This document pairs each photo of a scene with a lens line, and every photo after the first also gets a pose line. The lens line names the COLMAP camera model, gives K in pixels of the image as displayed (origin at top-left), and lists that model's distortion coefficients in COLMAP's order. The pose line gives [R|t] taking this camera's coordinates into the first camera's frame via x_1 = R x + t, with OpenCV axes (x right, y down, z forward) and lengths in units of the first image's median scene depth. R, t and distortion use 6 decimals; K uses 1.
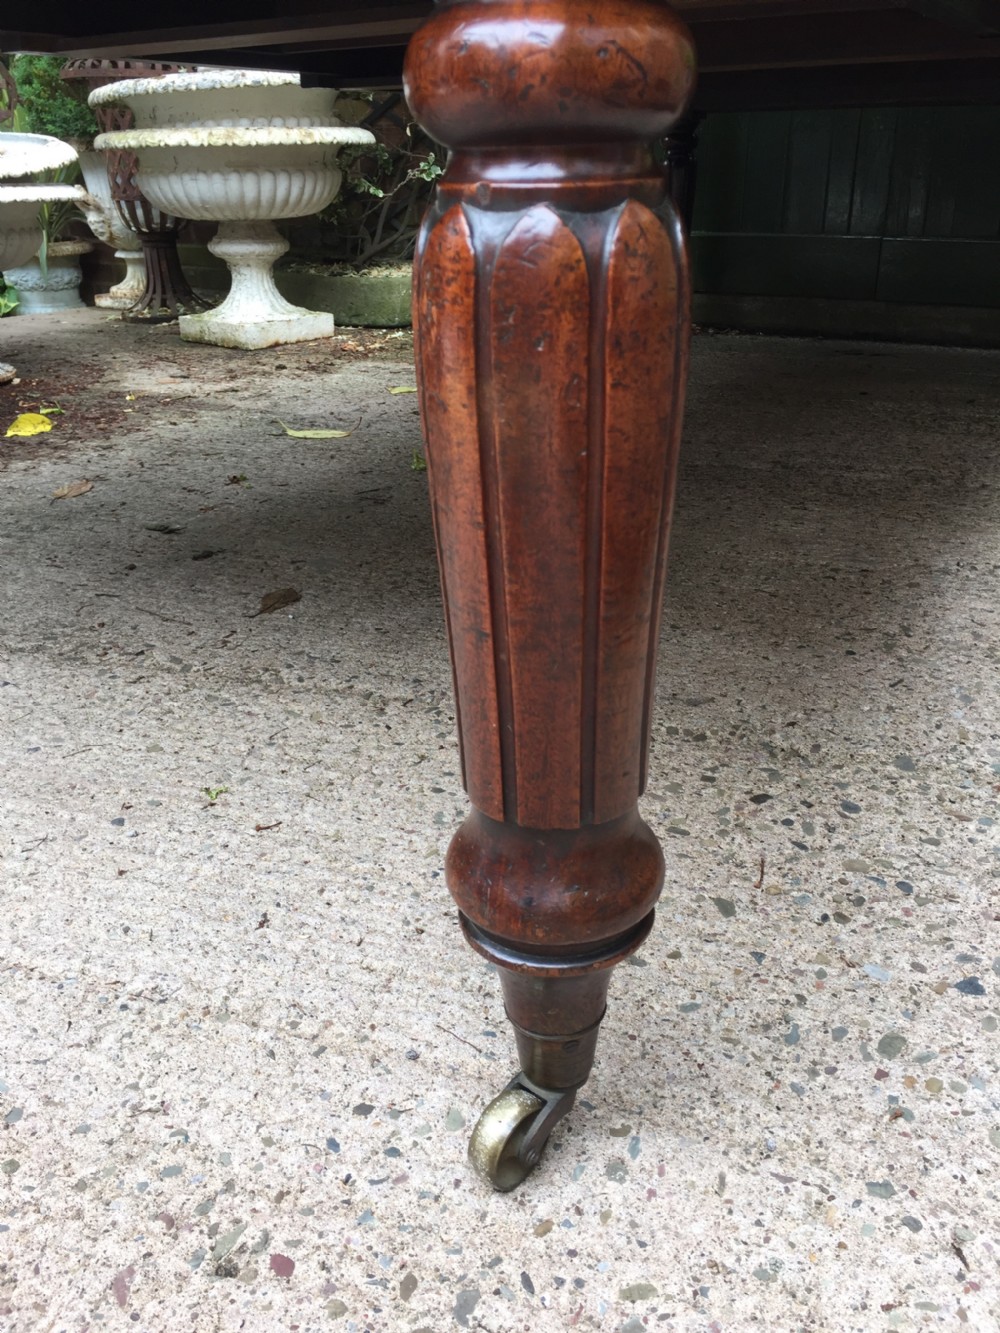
lens RADIAL K [[1134.2, 0, 503.0], [0, 1134.2, 680.2], [0, 0, 1]] dist [0.083451, -0.130196]
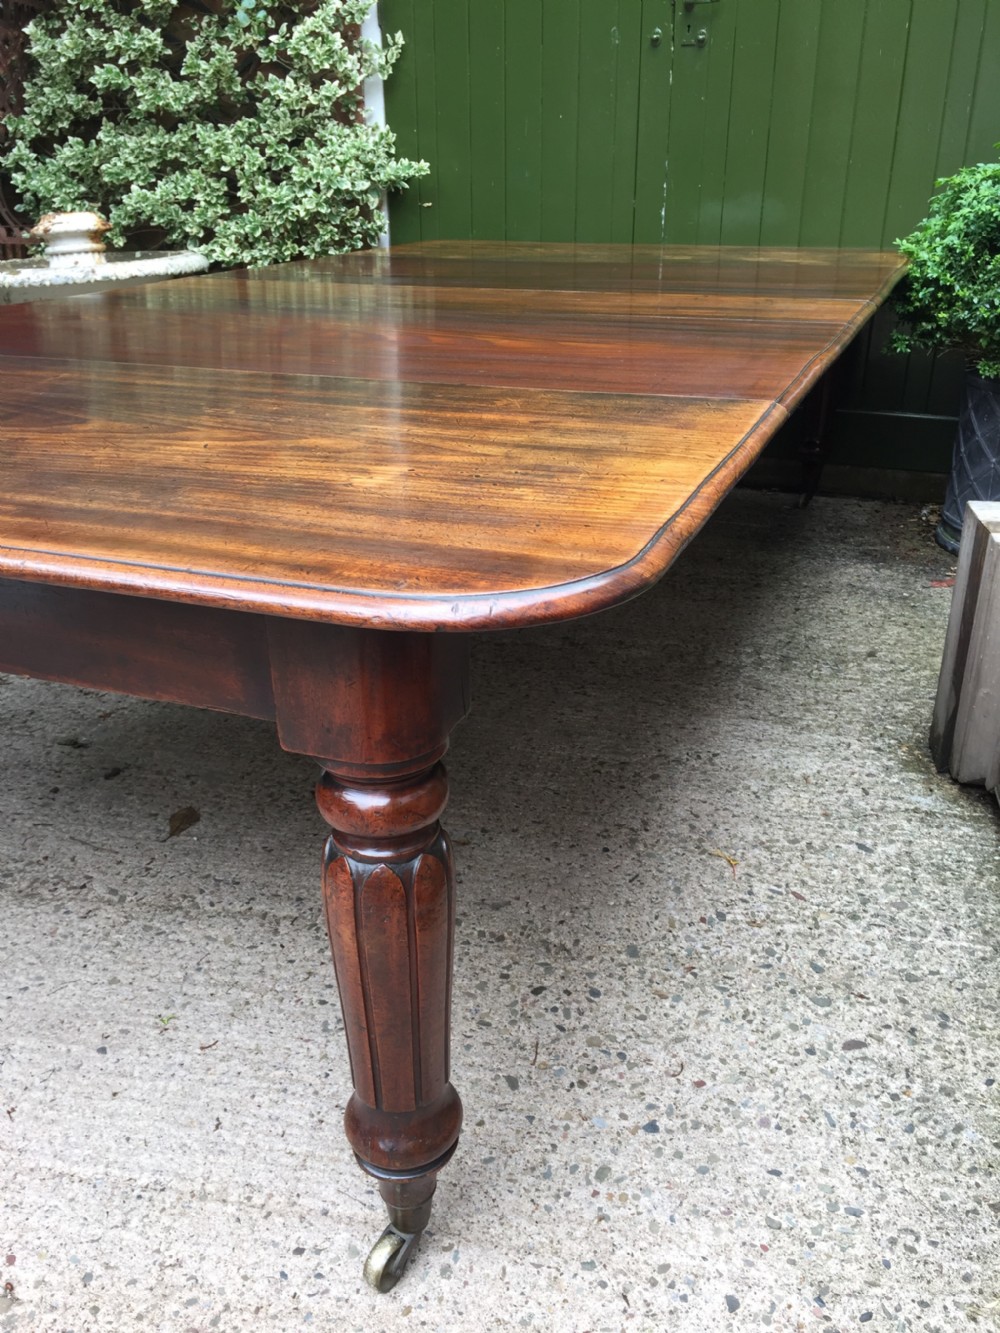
lens RADIAL K [[1136.4, 0, 506.8], [0, 1136.4, 676.5], [0, 0, 1]] dist [0.088574, -0.141609]
pose [[0.988896, -0.048359, 0.140523, -0.011199], [0.049475, 0.998765, -0.004456, -0.346305], [-0.140134, 0.011359, 0.990067, -0.570995]]
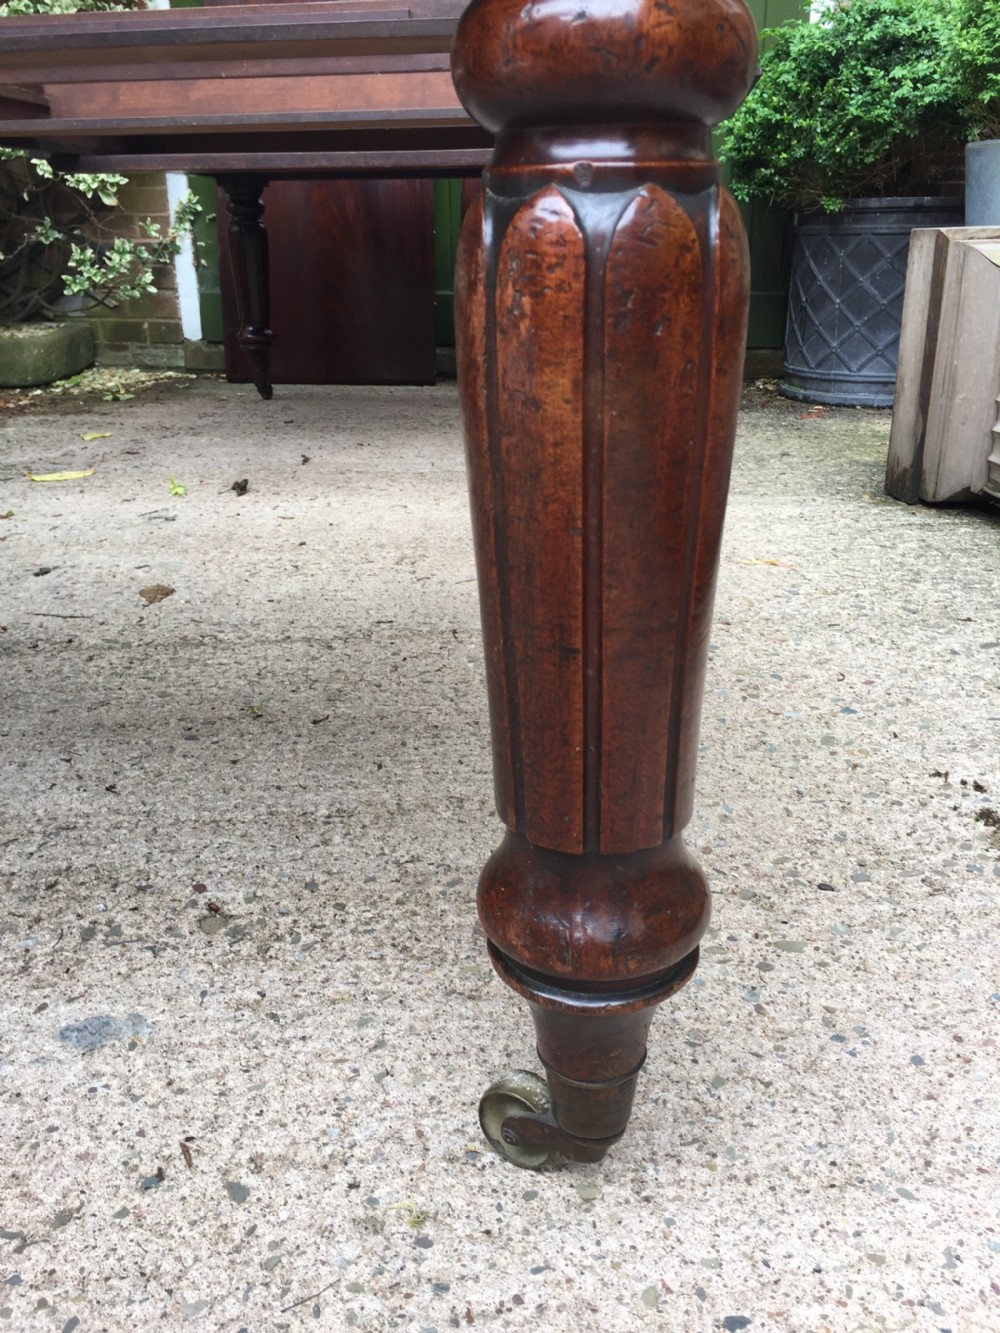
lens RADIAL K [[1146.7, 0, 505.0], [0, 1146.7, 666.3], [0, 0, 1]] dist [0.085706, -0.131718]
pose [[0.917945, -0.136173, 0.372605, -0.515945], [0.163173, 0.985714, -0.041748, 0.167766], [-0.361597, 0.099122, 0.927051, -0.255744]]
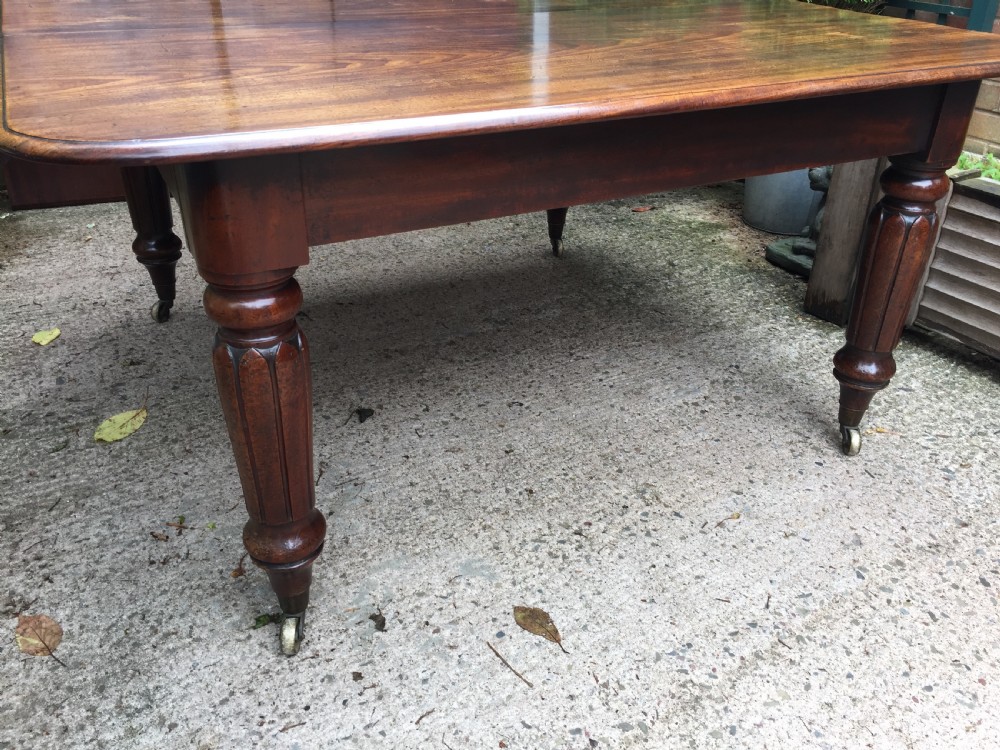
lens RADIAL K [[851.1, 0, 505.0], [0, 851.1, 382.3], [0, 0, 1]] dist [0.072774, -0.107140]
pose [[0.593065, -0.373507, 0.713278, -1.229566], [0.305388, 0.924045, 0.229956, -0.836238], [-0.744991, 0.081447, 0.662083, 0.700282]]
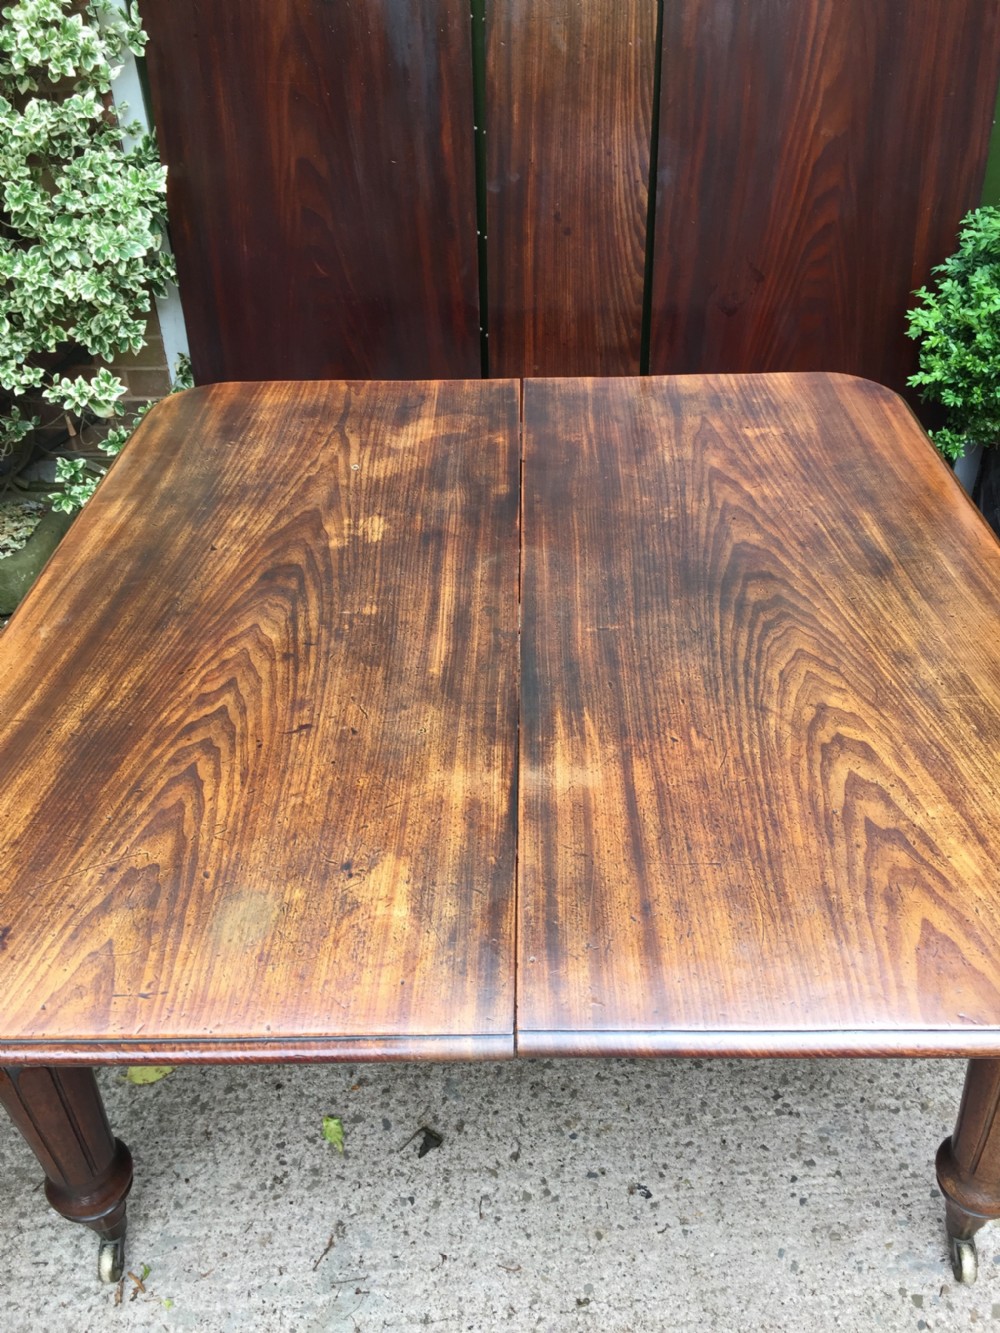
lens RADIAL K [[1141.5, 0, 506.5], [0, 1141.5, 674.1], [0, 0, 1]] dist [0.082254, -0.120276]
pose [[0.887755, -0.275565, 0.368721, -0.426022], [0.205765, 0.954094, 0.217634, -1.571101], [-0.411766, -0.117336, 0.903704, 0.528080]]
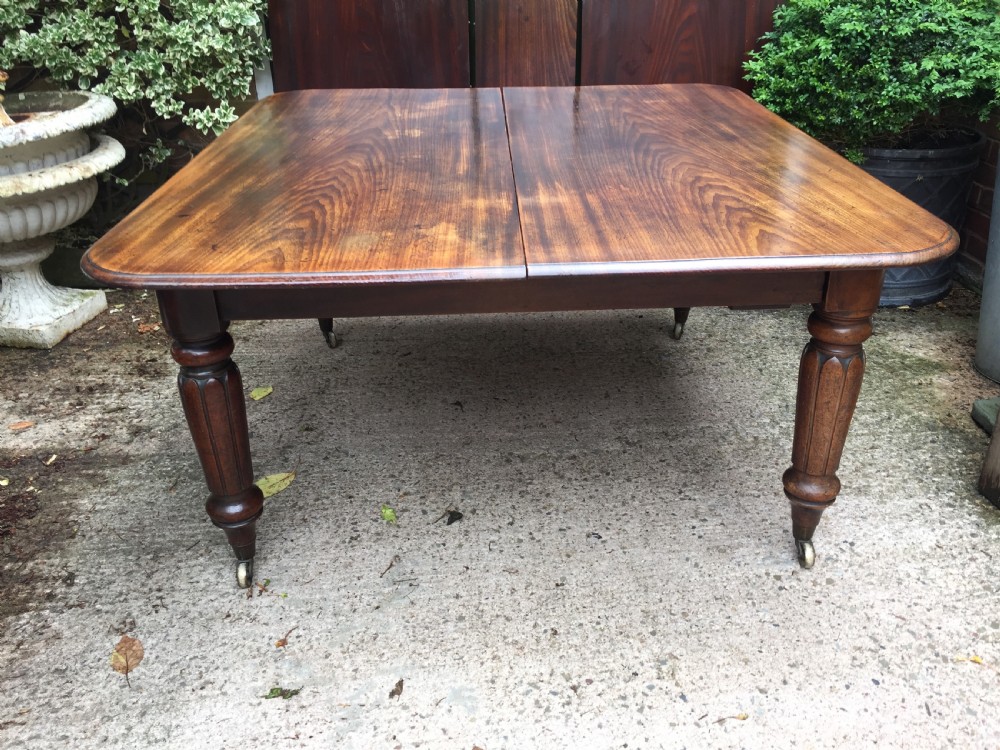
lens RADIAL K [[854.5, 0, 507.2], [0, 854.5, 382.5], [0, 0, 1]] dist [0.063079, -0.097653]
pose [[0.866628, -0.233566, 0.440910, -0.808617], [0.211268, 0.972318, 0.099816, -0.937317], [-0.452019, 0.006647, 0.891984, 0.236991]]
